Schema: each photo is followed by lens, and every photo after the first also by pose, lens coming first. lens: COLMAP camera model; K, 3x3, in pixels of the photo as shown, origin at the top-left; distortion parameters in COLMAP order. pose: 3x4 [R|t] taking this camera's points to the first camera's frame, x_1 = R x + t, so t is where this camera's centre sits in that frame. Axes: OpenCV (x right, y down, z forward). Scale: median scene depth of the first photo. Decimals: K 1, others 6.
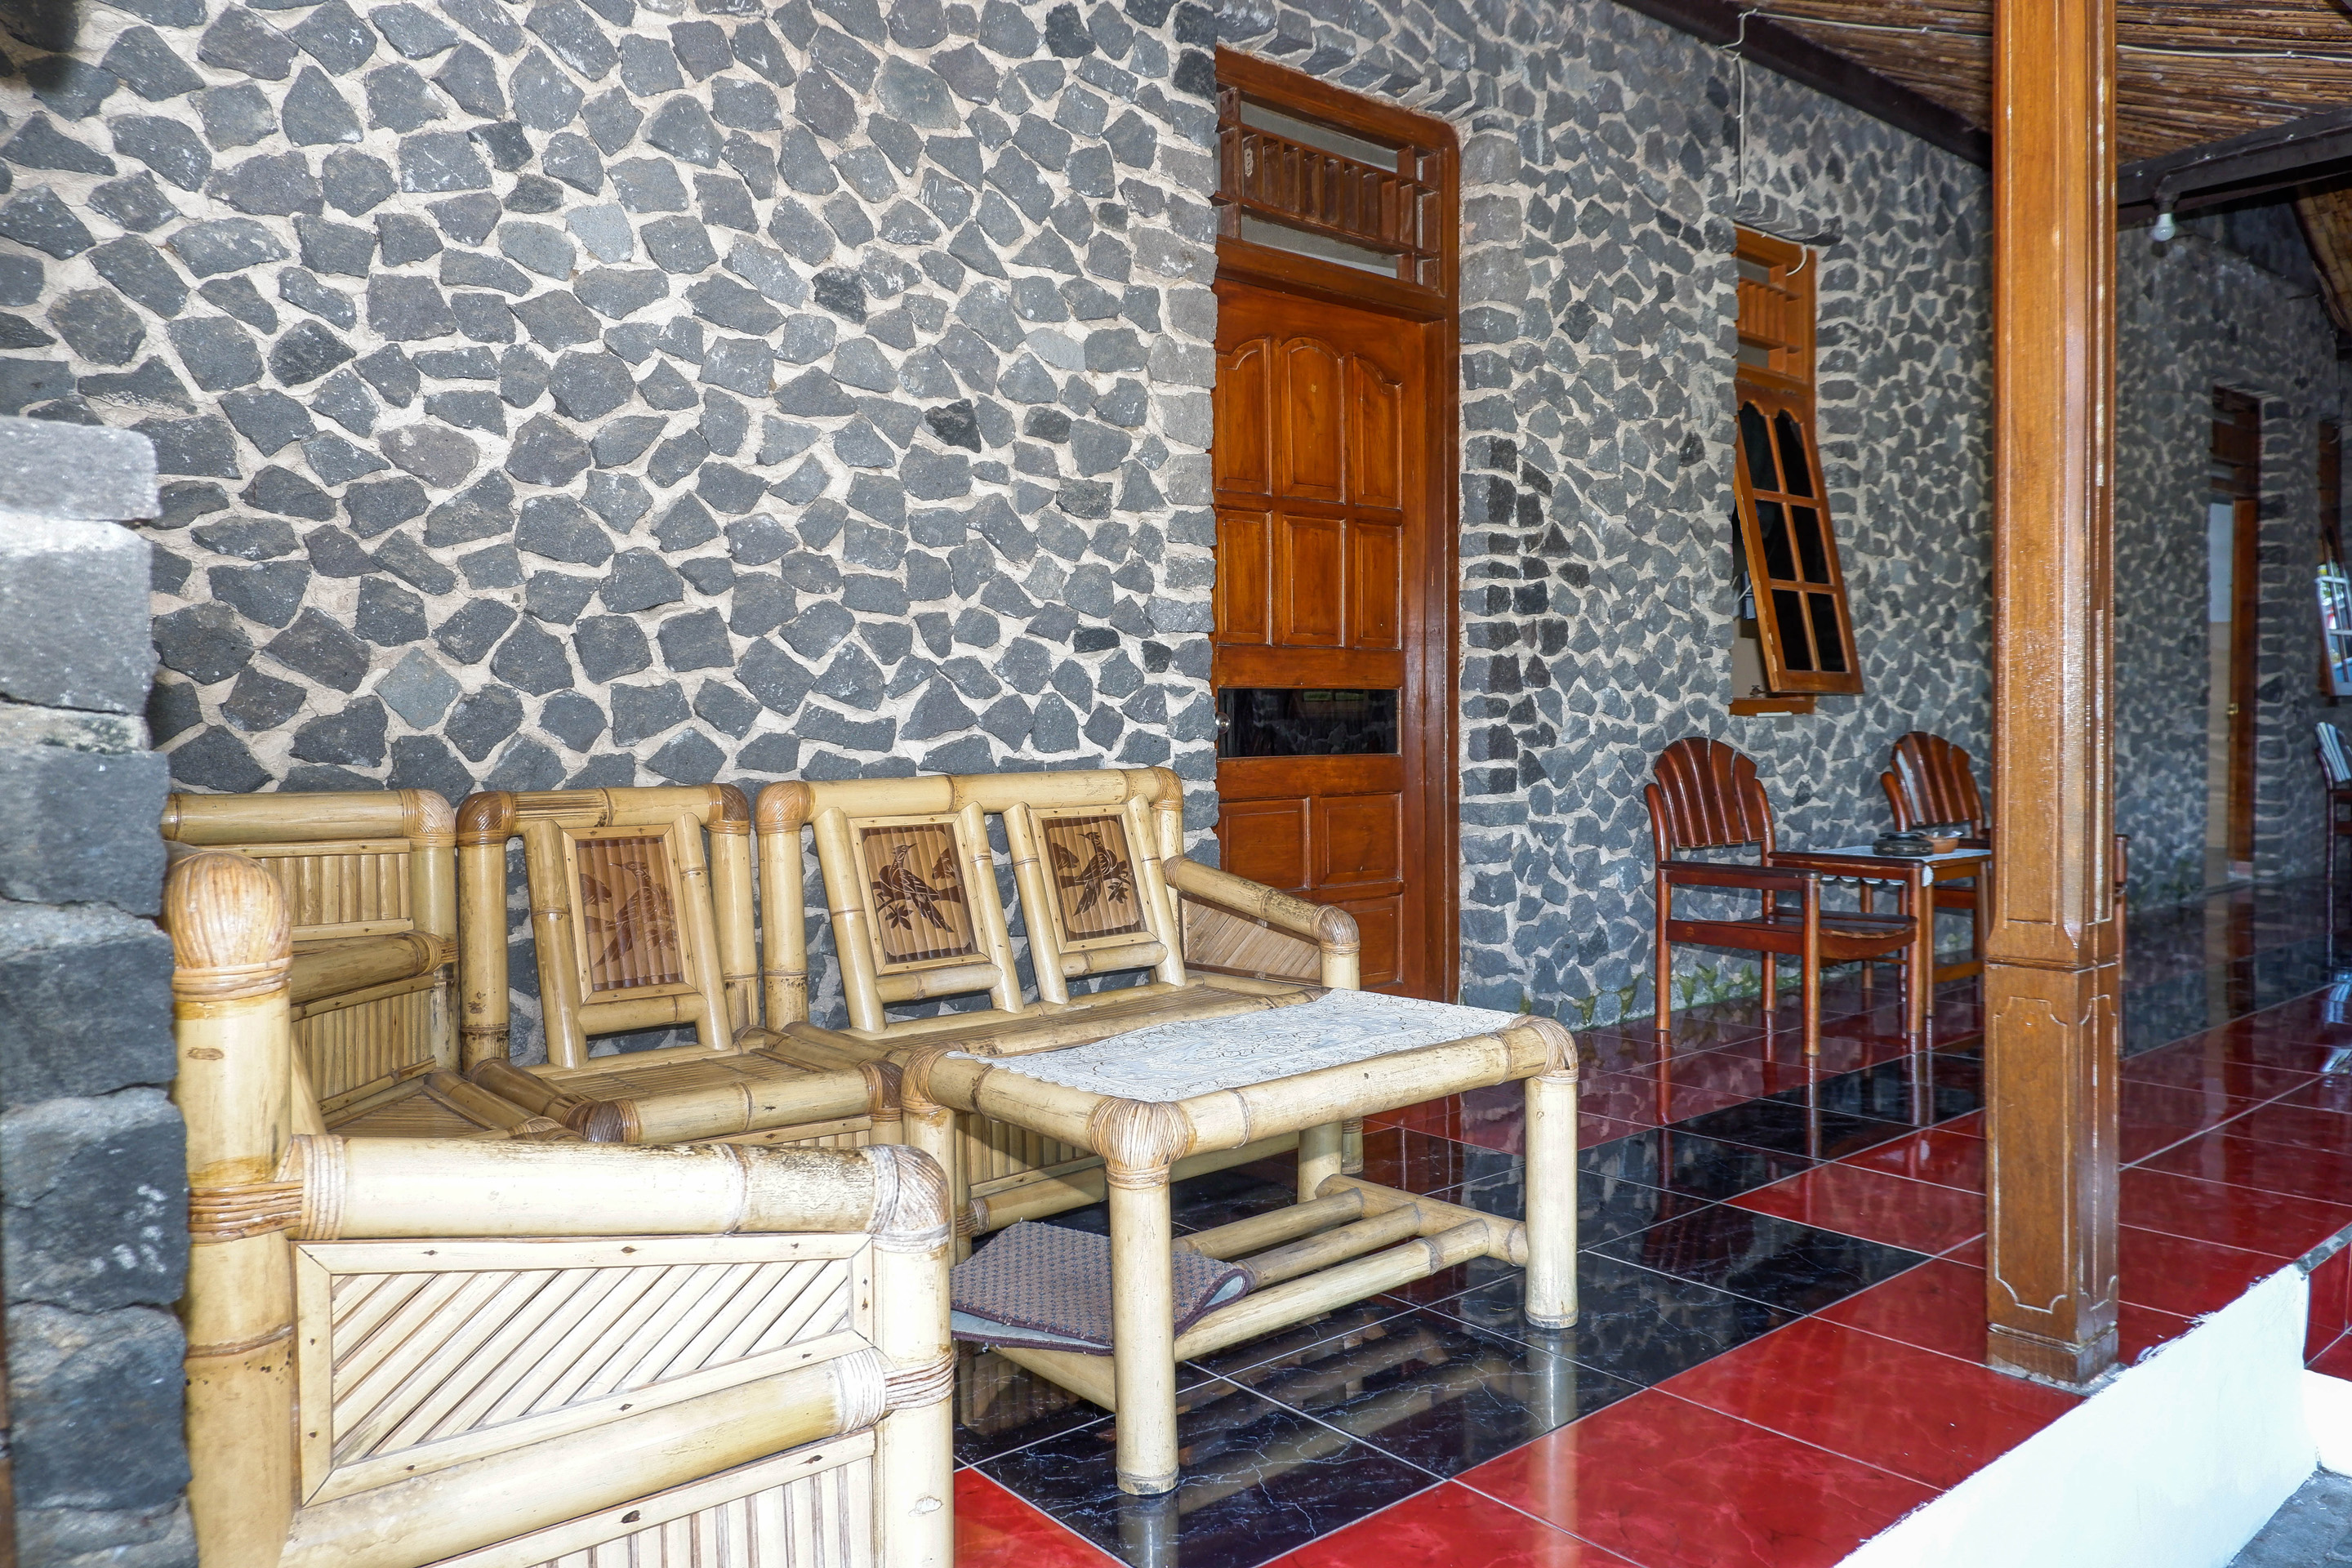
lens RADIAL K [[1636.9, 0, 1174.2], [0, 1636.9, 783.9], [0, 0, 1]] dist [-0.005417, 0.001804]
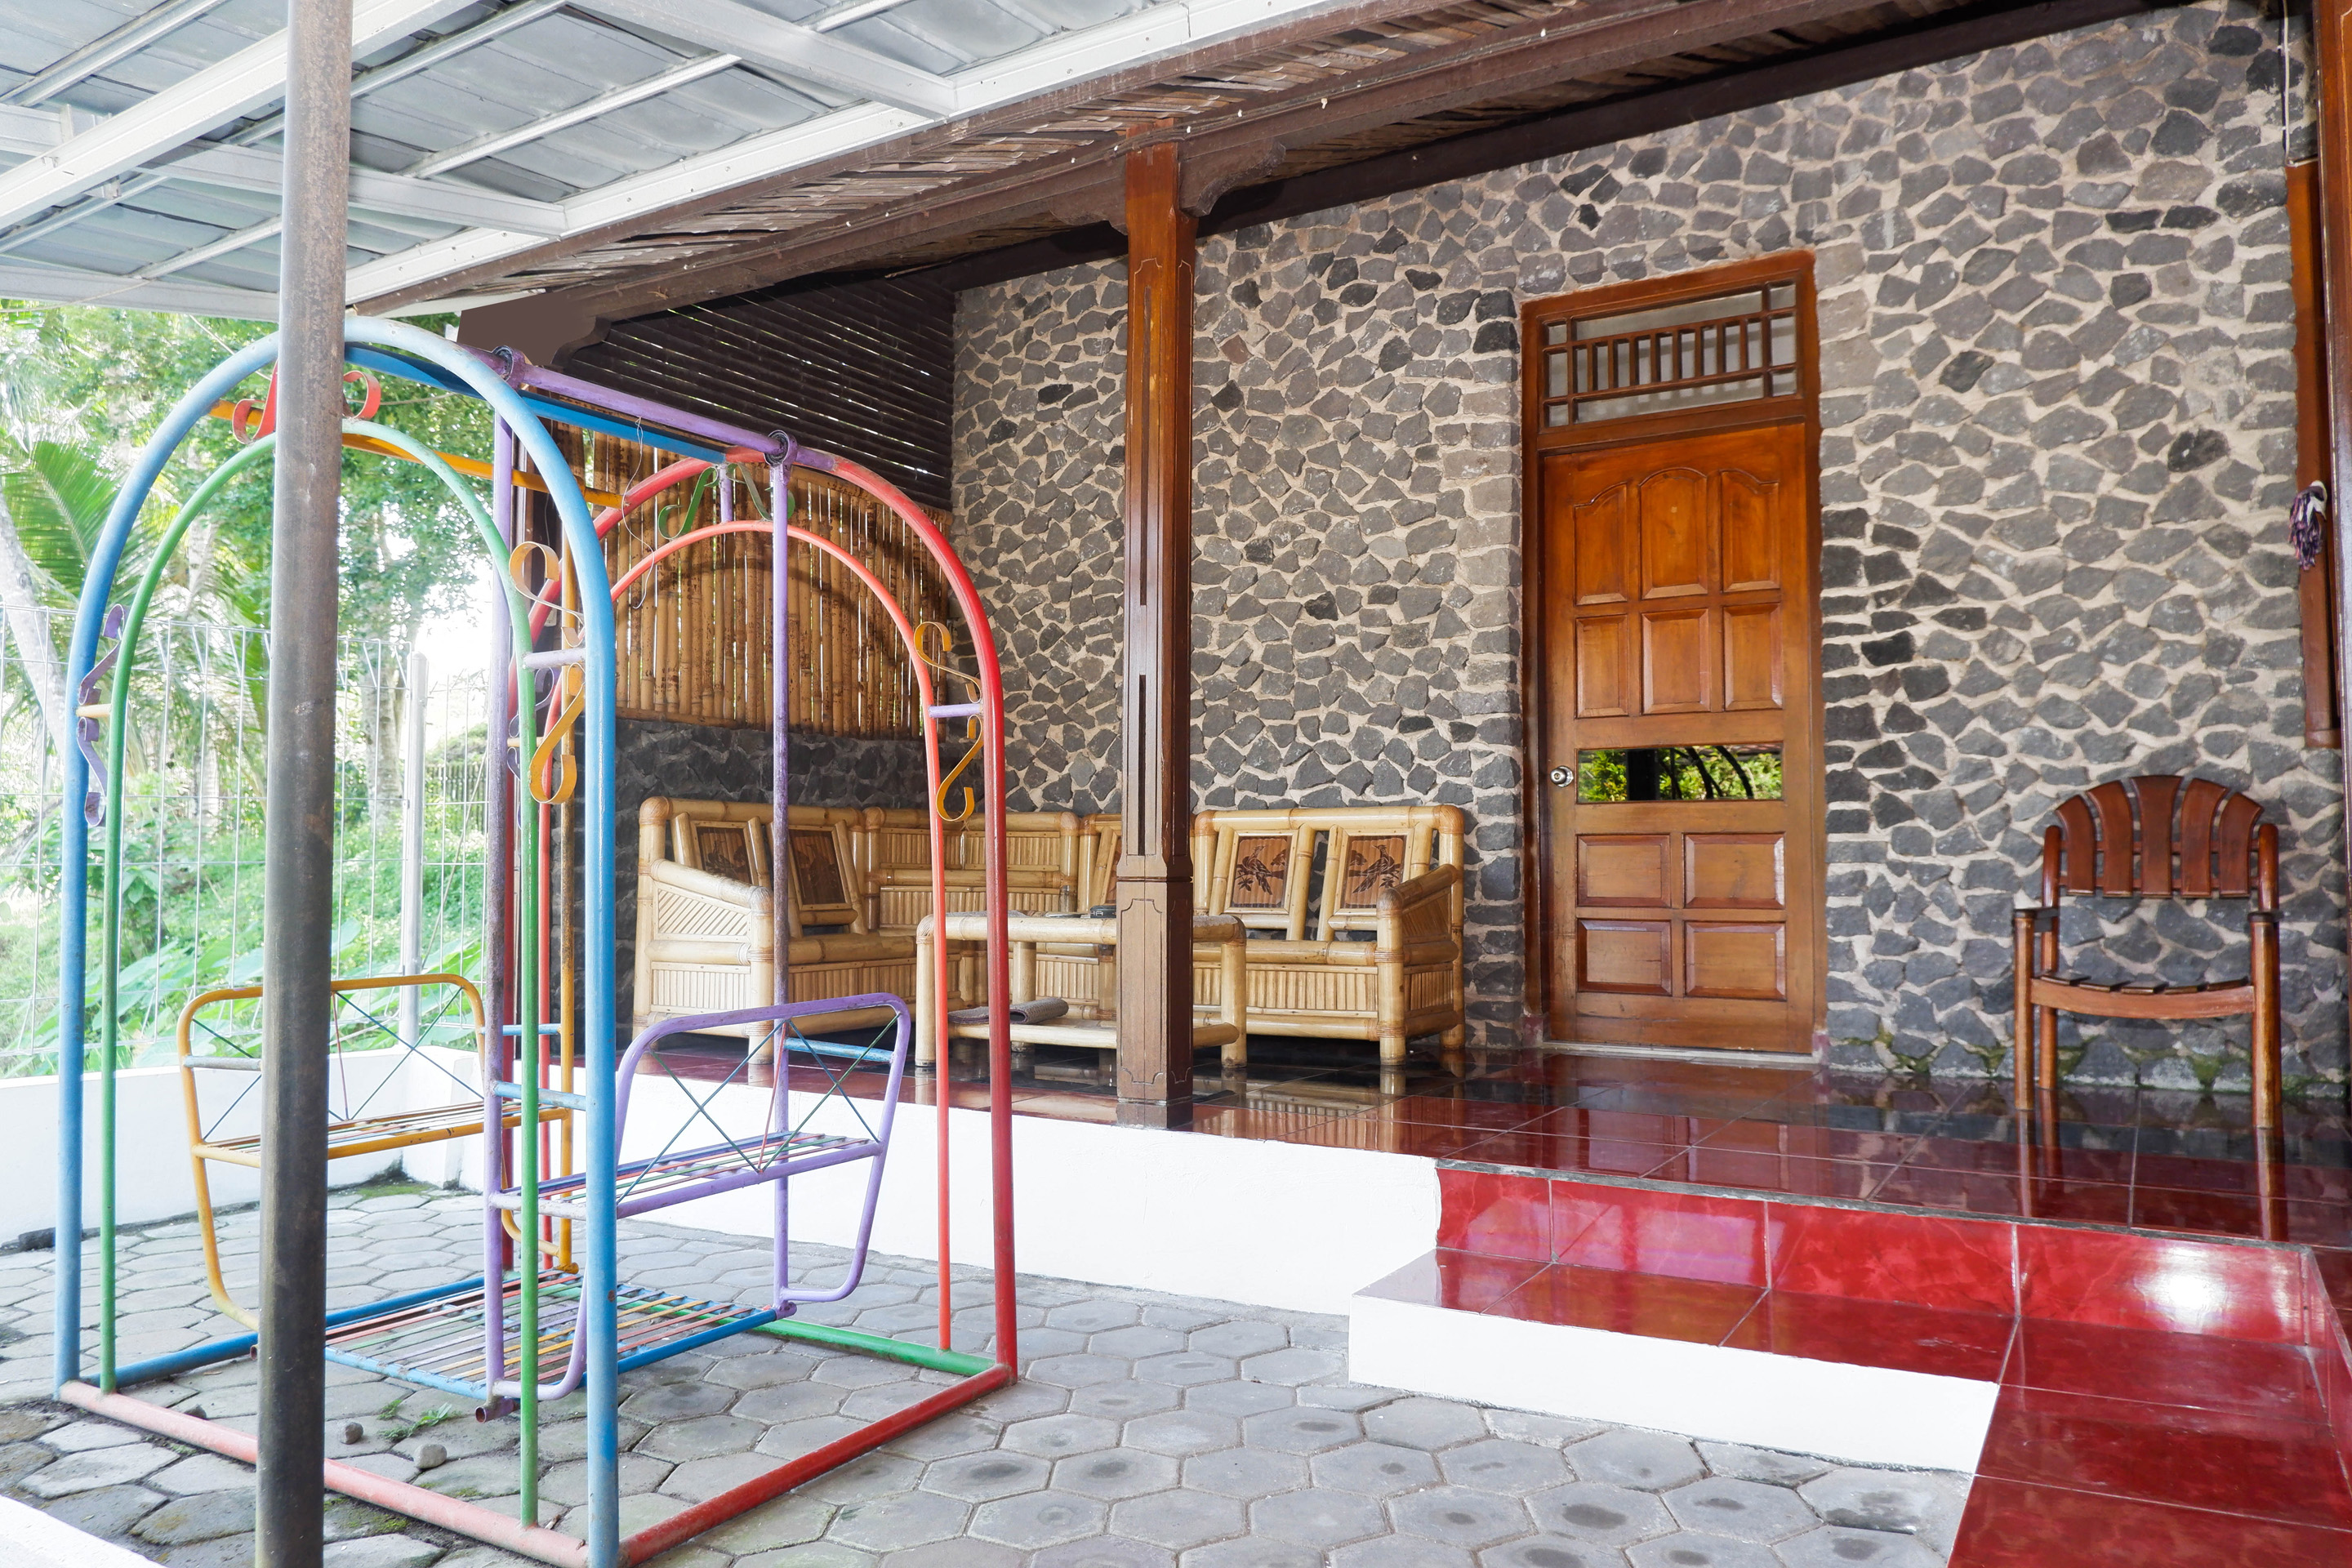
lens RADIAL K [[1549.5, 0, 1177.3], [0, 1549.5, 787.8], [0, 0, 1]] dist [-0.001382, -0.003163]
pose [[0.332262, -0.035775, -0.942508, 1.267910], [-0.040536, 0.997815, -0.052165, 0.059068], [0.942316, 0.055538, 0.330086, 0.302726]]
